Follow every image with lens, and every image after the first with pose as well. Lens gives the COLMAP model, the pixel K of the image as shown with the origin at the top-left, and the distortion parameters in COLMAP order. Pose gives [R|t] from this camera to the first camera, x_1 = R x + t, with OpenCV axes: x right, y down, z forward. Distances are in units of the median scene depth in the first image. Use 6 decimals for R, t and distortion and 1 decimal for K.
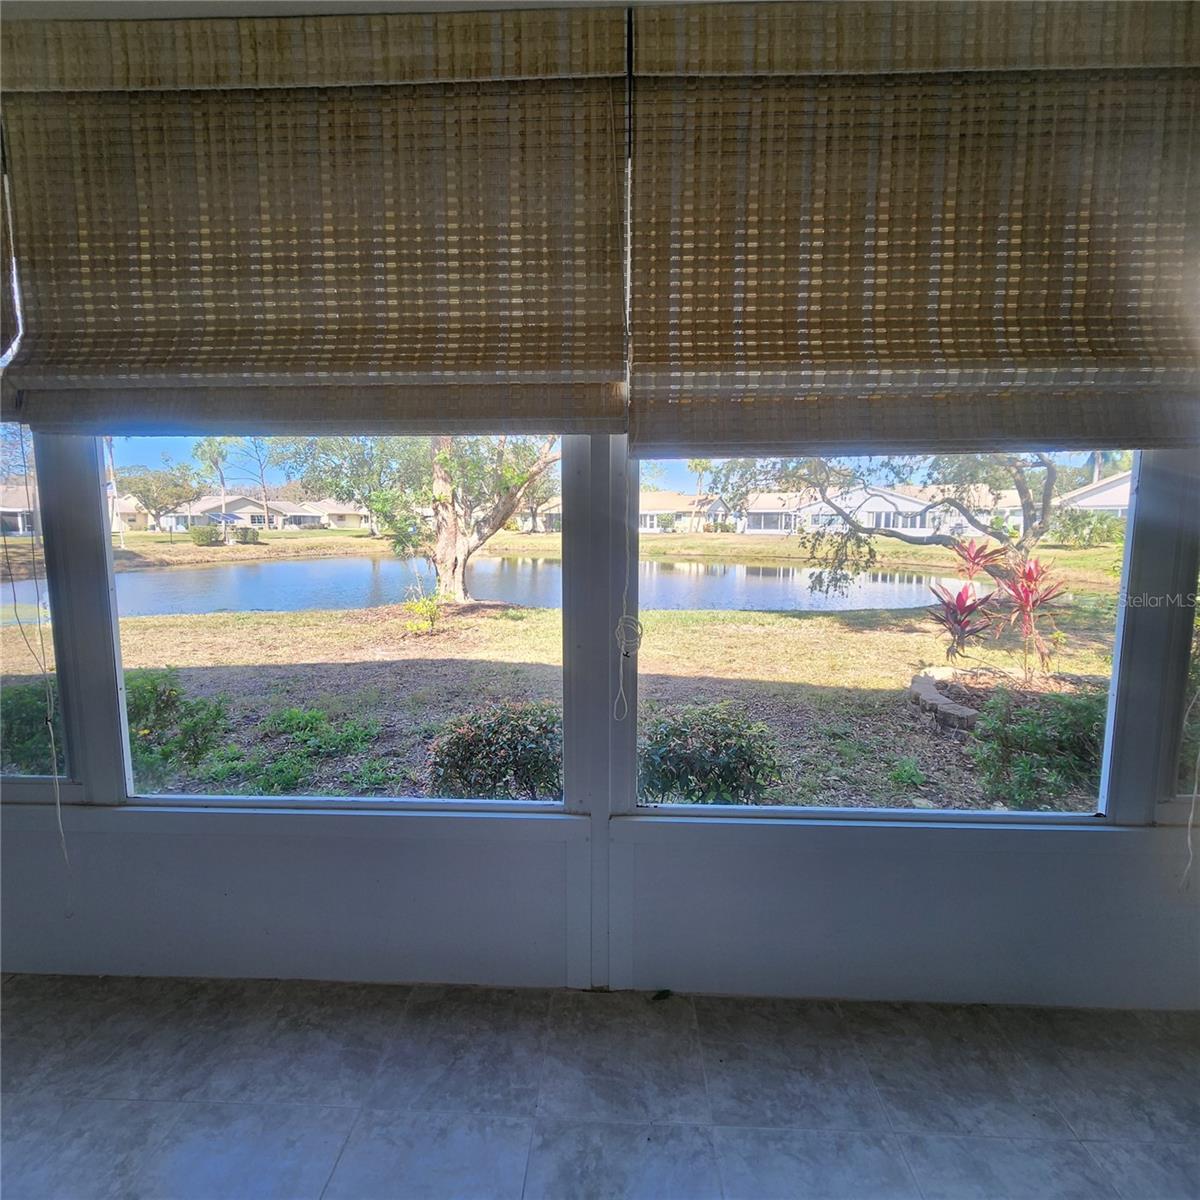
lens RADIAL K [[654.6, 0, 597.2], [0, 654.6, 596.6], [0, 0, 1]] dist [0.002403, -0.000965]
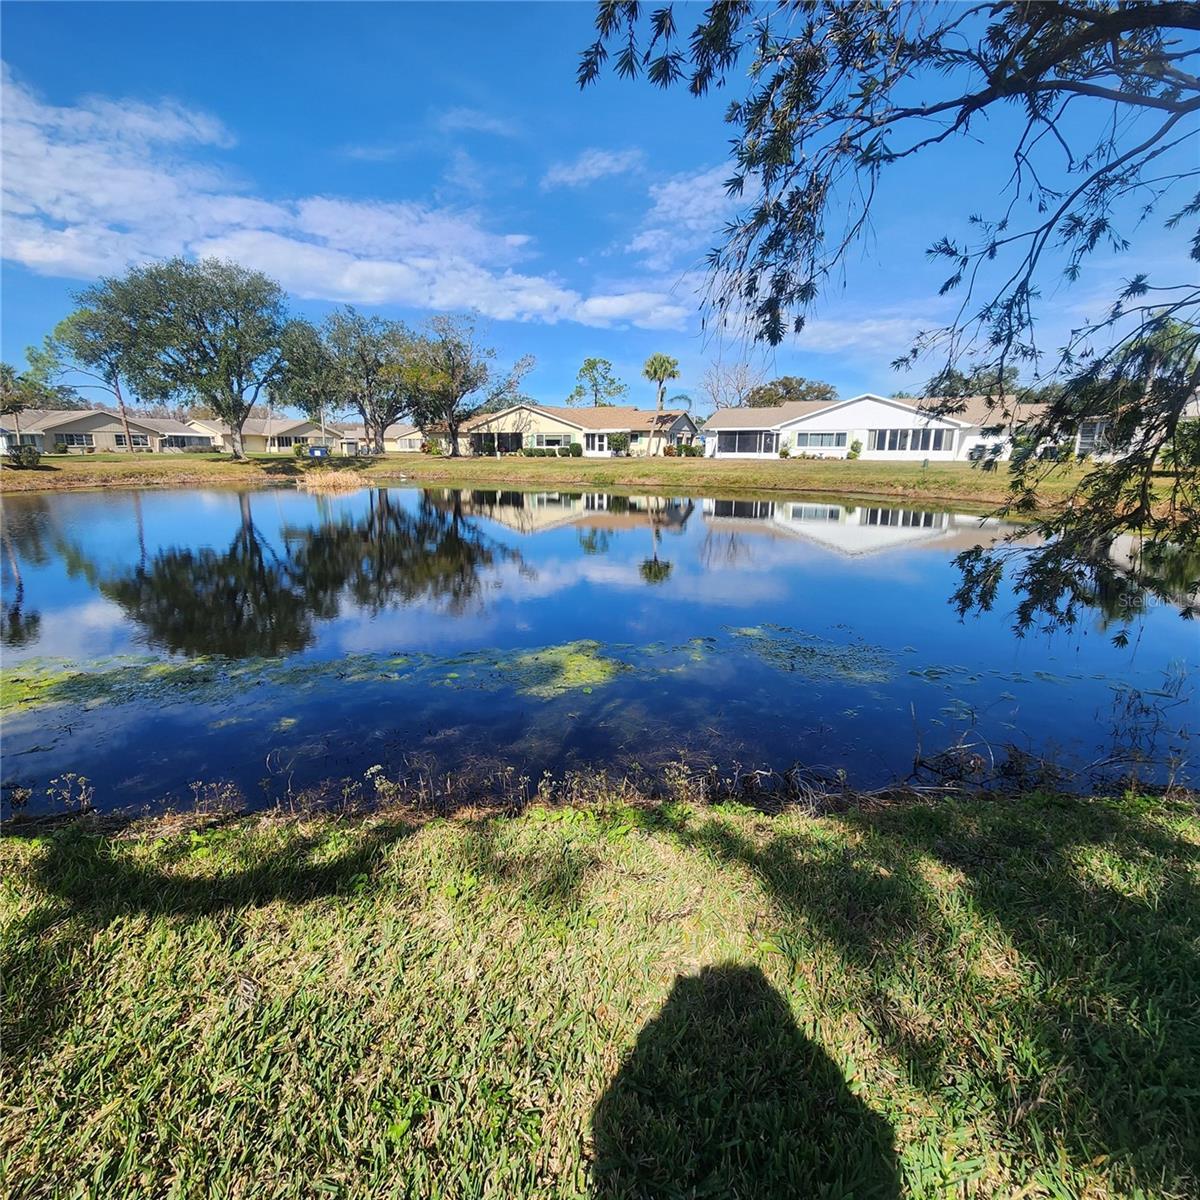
lens RADIAL K [[654.6, 0, 598.0], [0, 654.6, 603.4], [0, 0, 1]] dist [0.002403, -0.000965]
pose [[0.999117, -0.006739, 0.041467, 0.059498], [0.001863, 0.993186, 0.116527, -0.016005], [-0.041970, -0.116347, 0.992322, 0.232692]]
